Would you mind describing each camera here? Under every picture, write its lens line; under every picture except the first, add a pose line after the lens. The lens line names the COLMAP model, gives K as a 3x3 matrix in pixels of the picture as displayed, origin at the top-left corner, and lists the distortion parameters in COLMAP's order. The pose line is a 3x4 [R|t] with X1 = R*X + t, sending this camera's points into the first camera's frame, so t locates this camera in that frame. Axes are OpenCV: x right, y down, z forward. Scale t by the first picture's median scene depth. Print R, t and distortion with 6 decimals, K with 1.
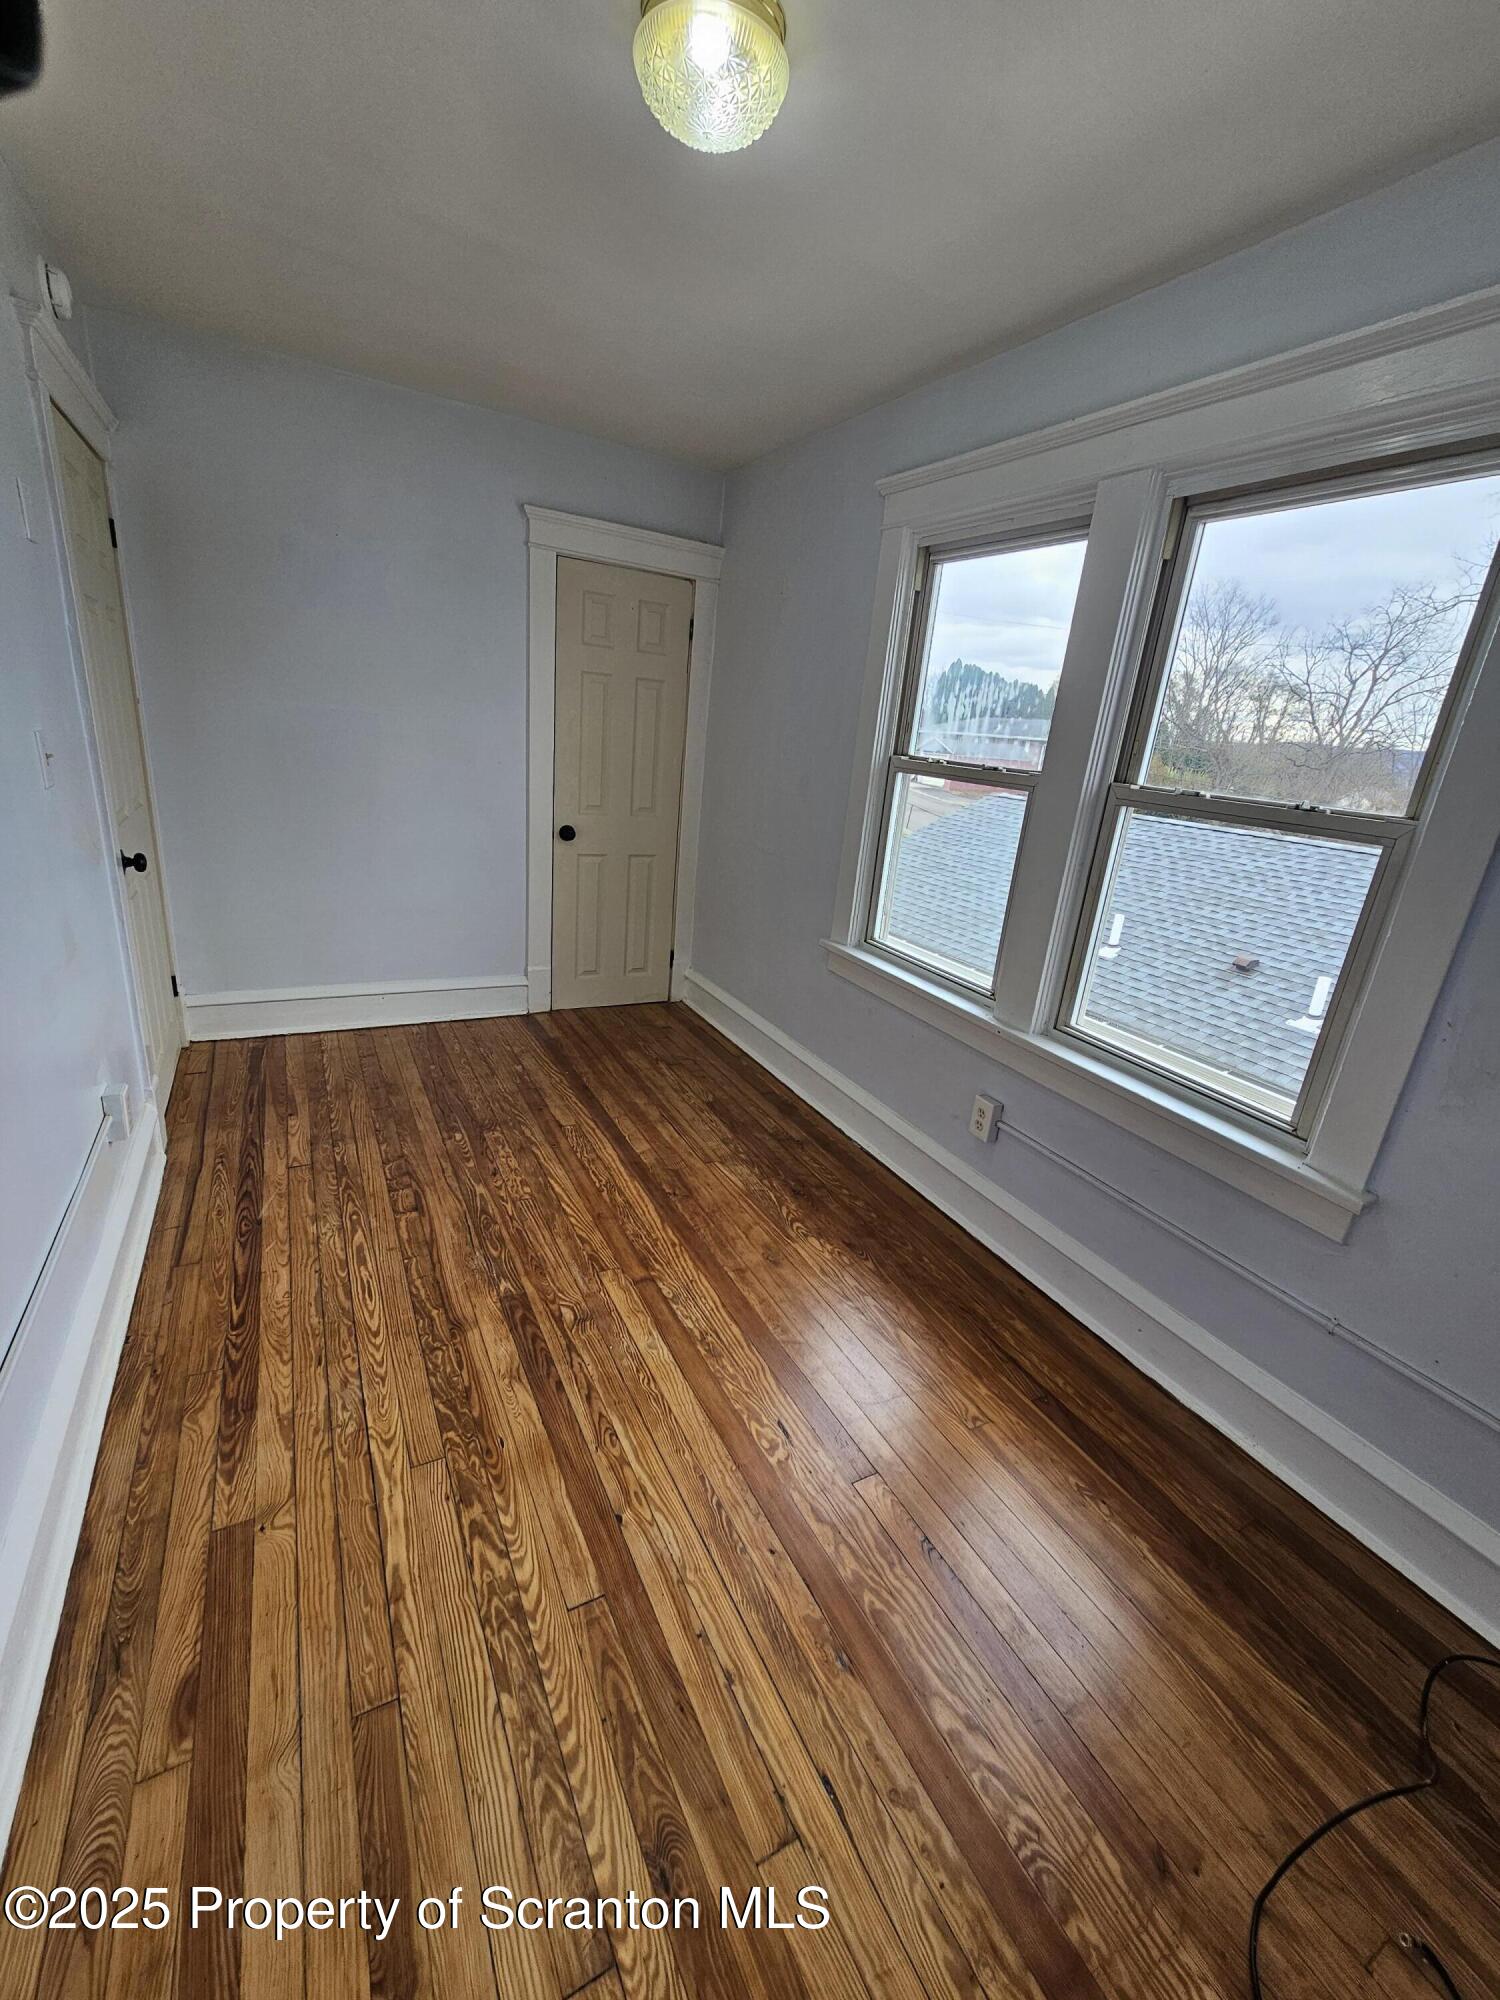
lens RADIAL K [[817.3, 0, 750.6], [0, 817.3, 1000.8], [0, 0, 1]] dist [0.002463, -0.000179]
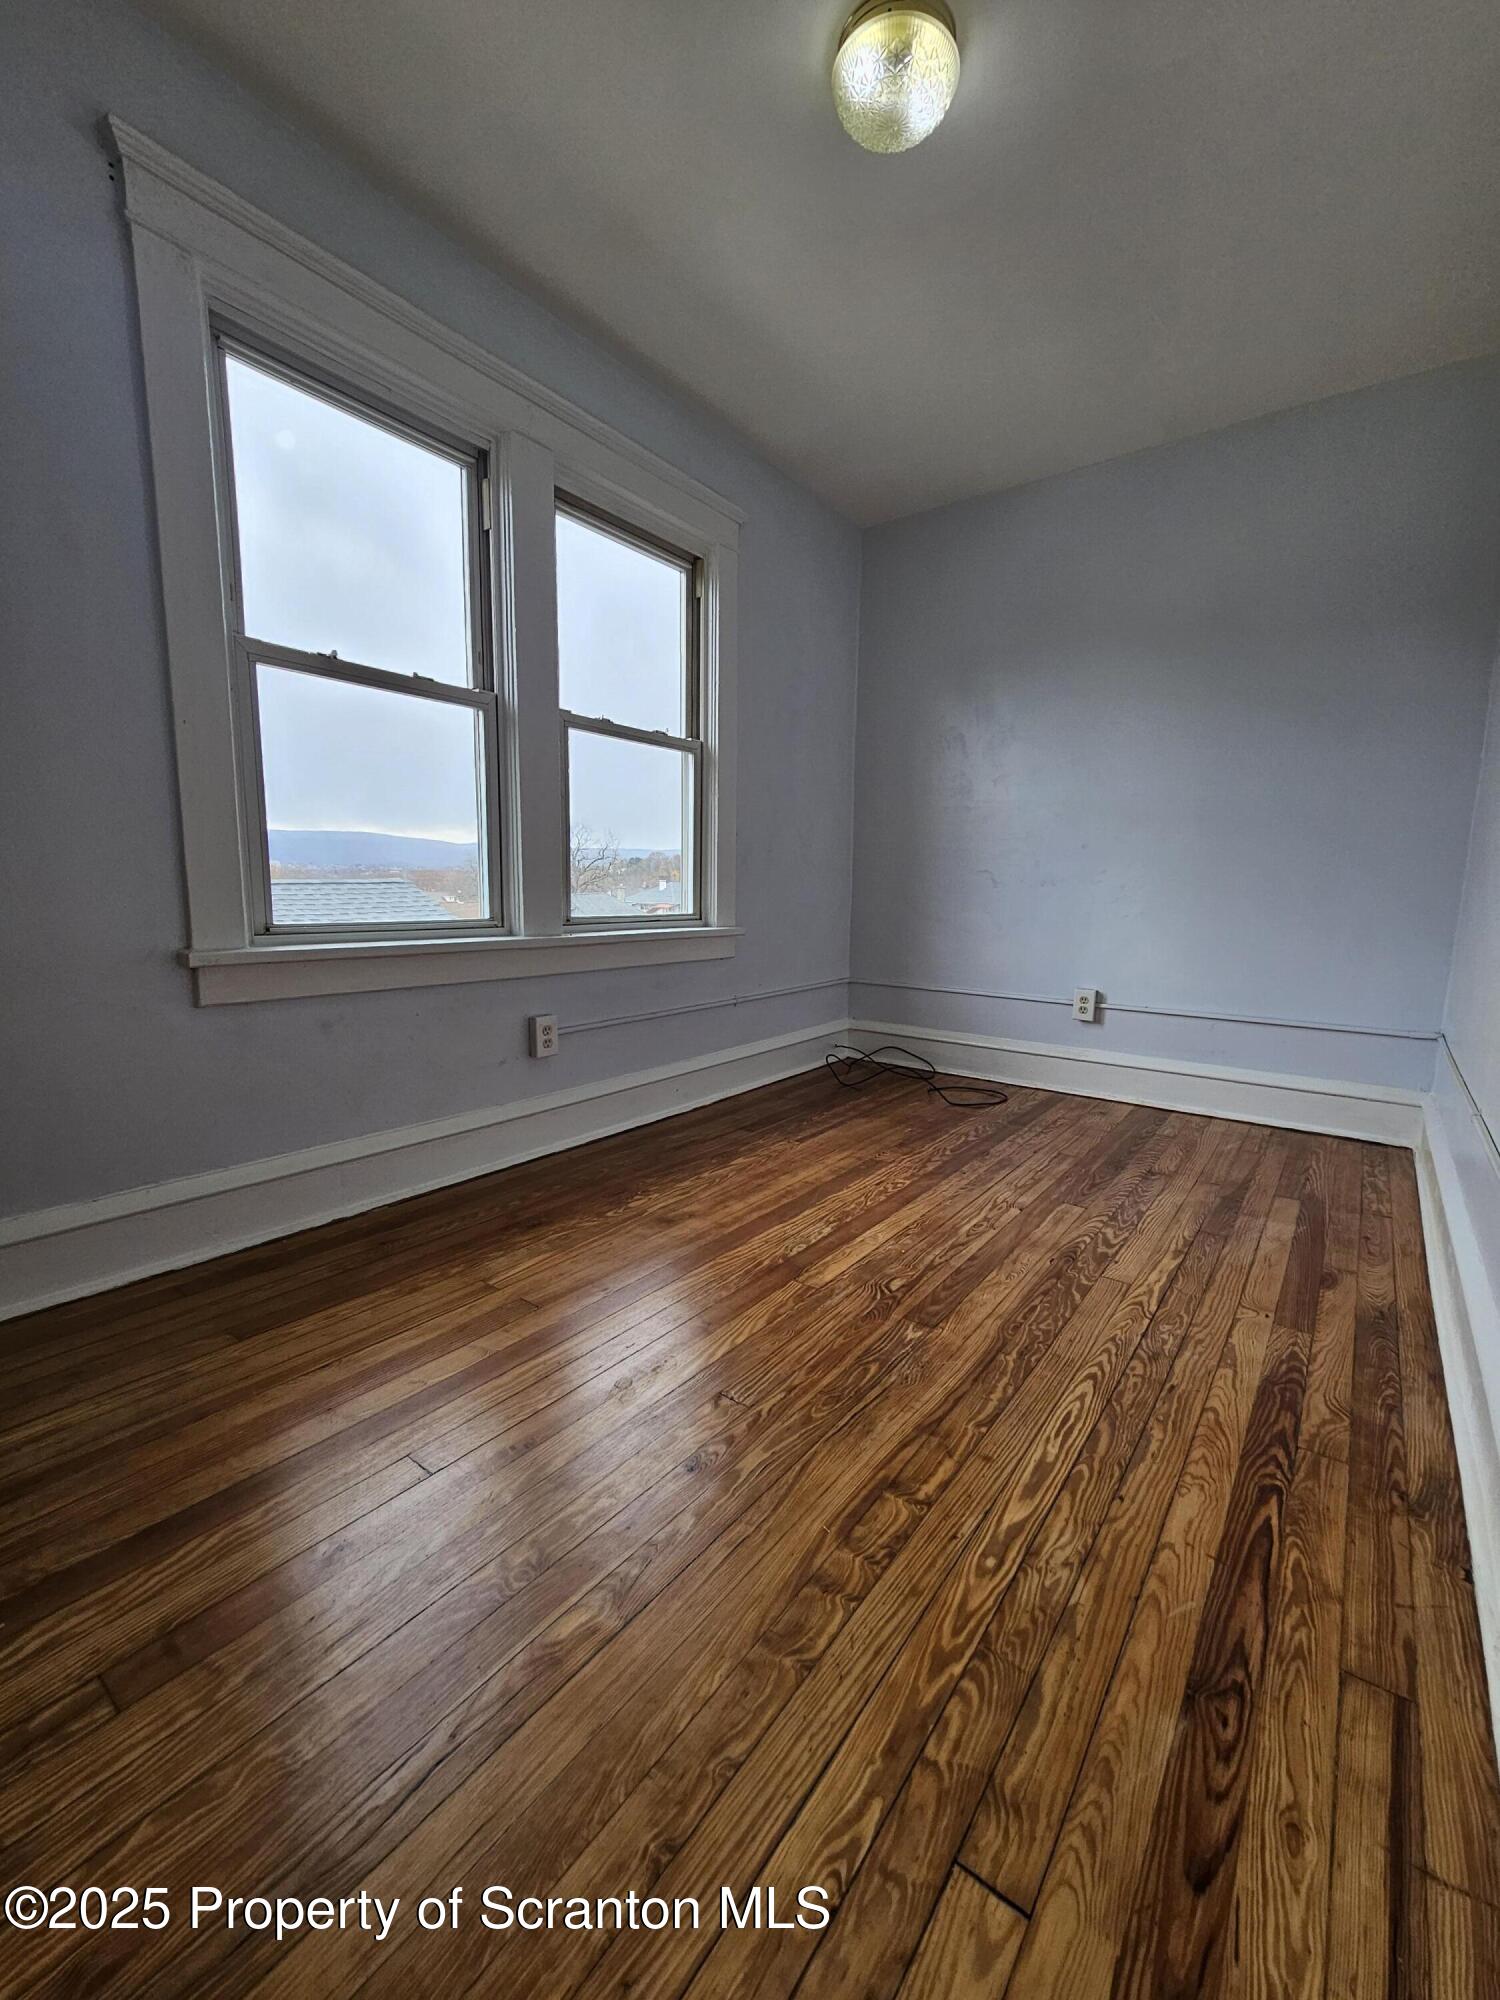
lens RADIAL K [[817.3, 0, 750.3], [0, 817.3, 1002.4], [0, 0, 1]] dist [0.002463, -0.000179]
pose [[-0.409071, -0.228059, 0.883544, -0.923195], [0.238833, 0.907752, 0.344884, -0.240013], [-0.880693, 0.352101, -0.316867, 1.405588]]
